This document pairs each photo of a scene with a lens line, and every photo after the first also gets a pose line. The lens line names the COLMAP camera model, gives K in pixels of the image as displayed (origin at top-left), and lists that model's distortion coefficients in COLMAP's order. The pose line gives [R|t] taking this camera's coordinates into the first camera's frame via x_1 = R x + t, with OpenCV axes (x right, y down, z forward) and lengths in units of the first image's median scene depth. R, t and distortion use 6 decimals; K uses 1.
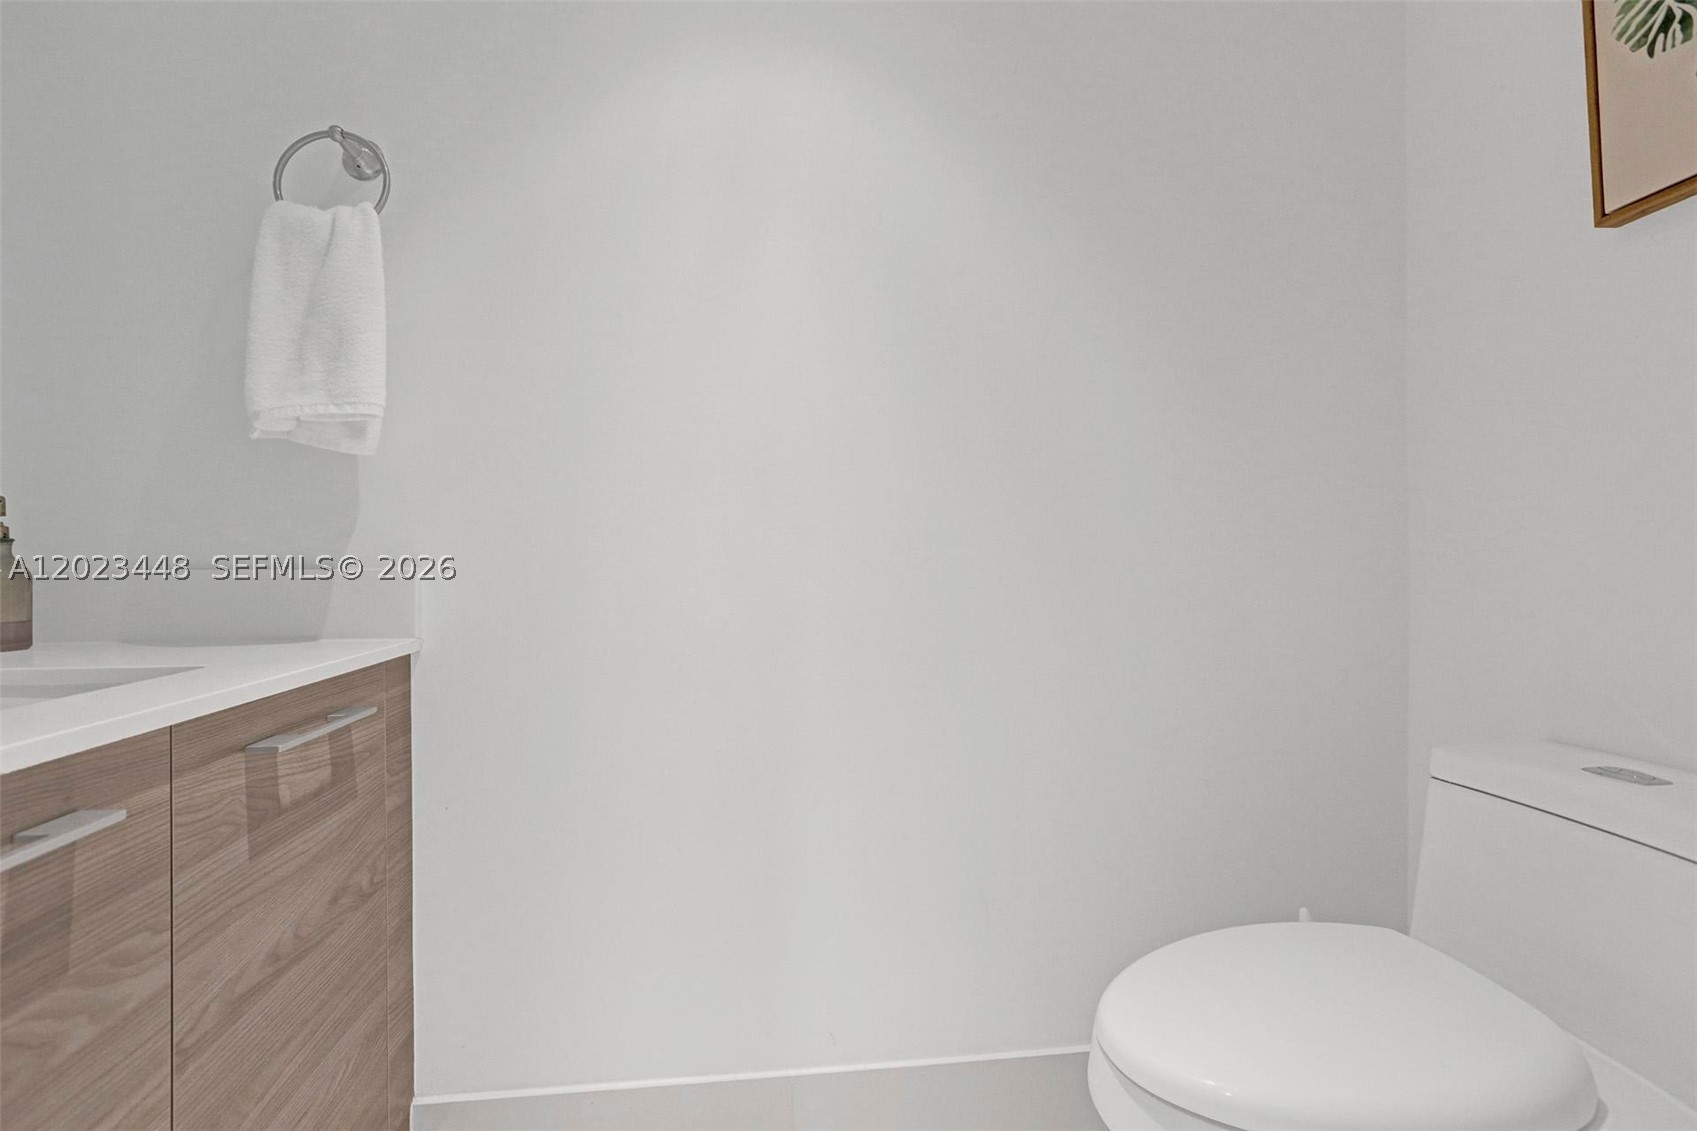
lens RADIAL K [[783.6, 0, 844.4], [0, 783.6, 537.8], [0, 0, 1]] dist [-0.048391, 0.024781]
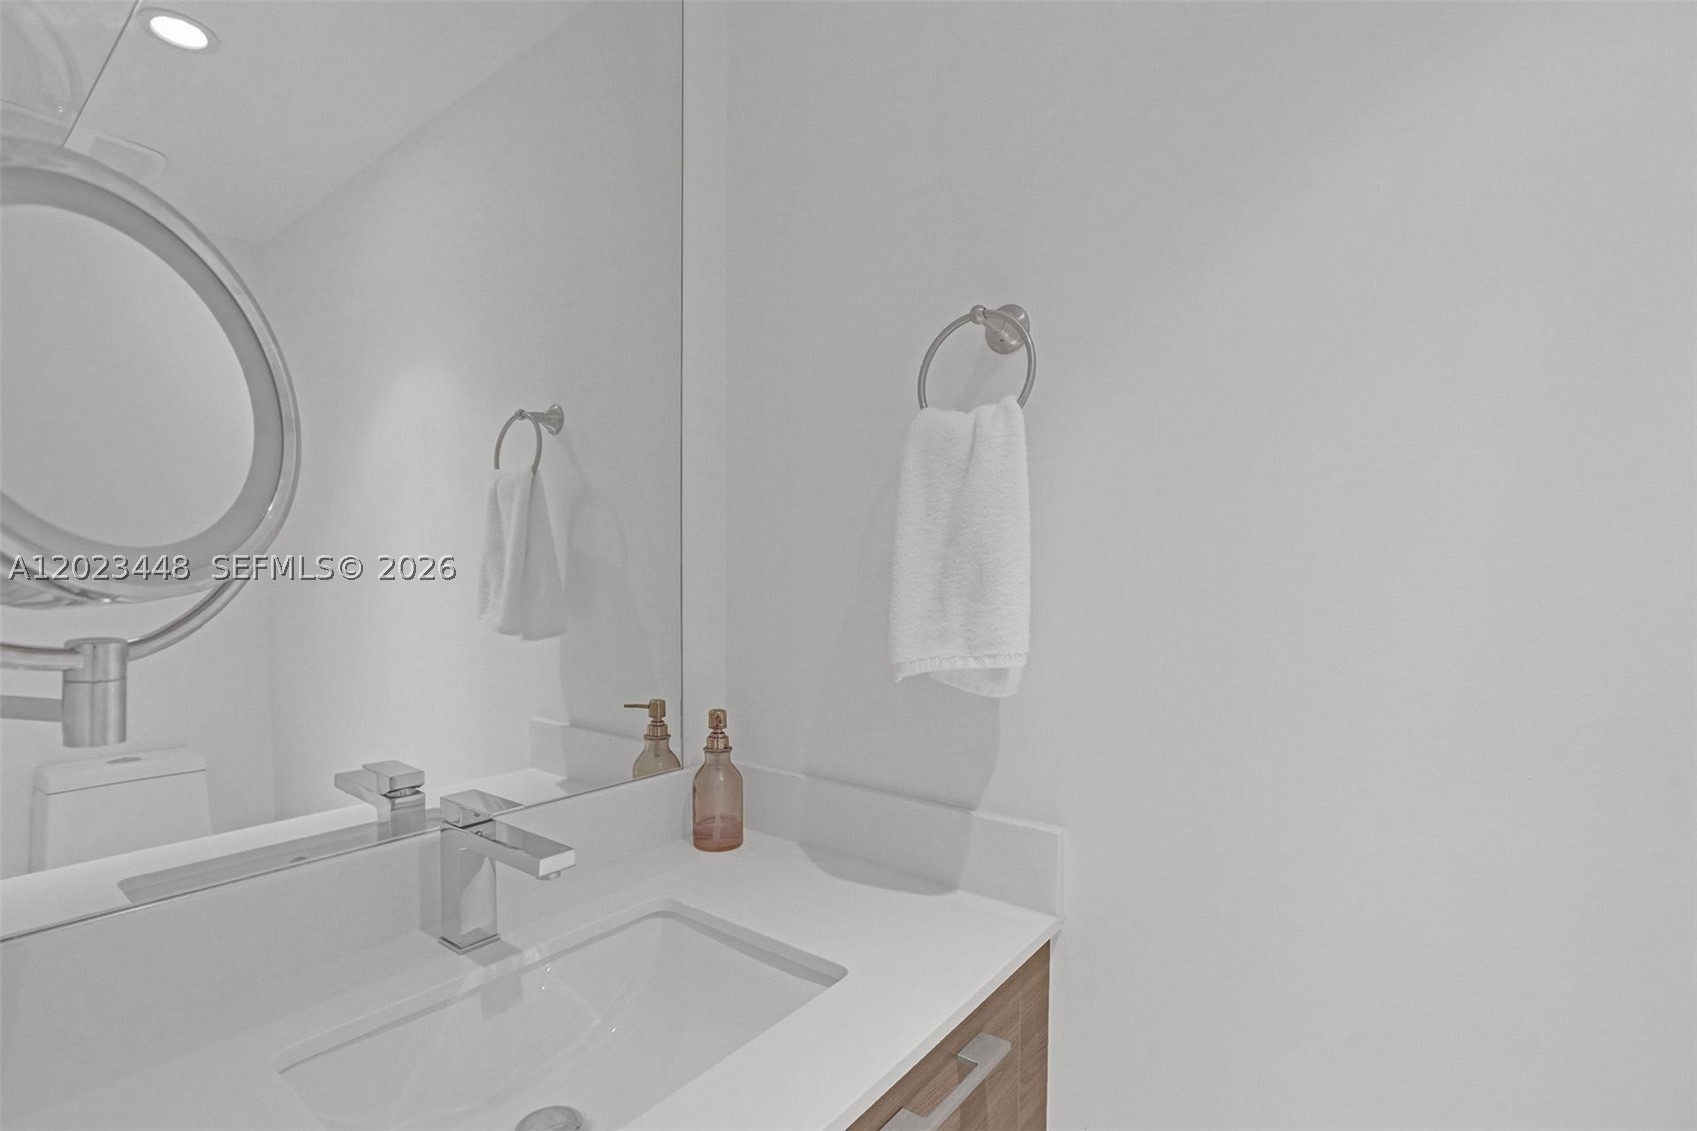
lens RADIAL K [[783.6, 0, 844.4], [0, 783.6, 537.8], [0, 0, 1]] dist [-0.048391, 0.024781]
pose [[0.714016, 0.025272, -0.699673, -0.164845], [-0.005621, 0.999523, 0.030366, -0.316325], [0.700107, -0.017749, 0.713818, 0.285986]]
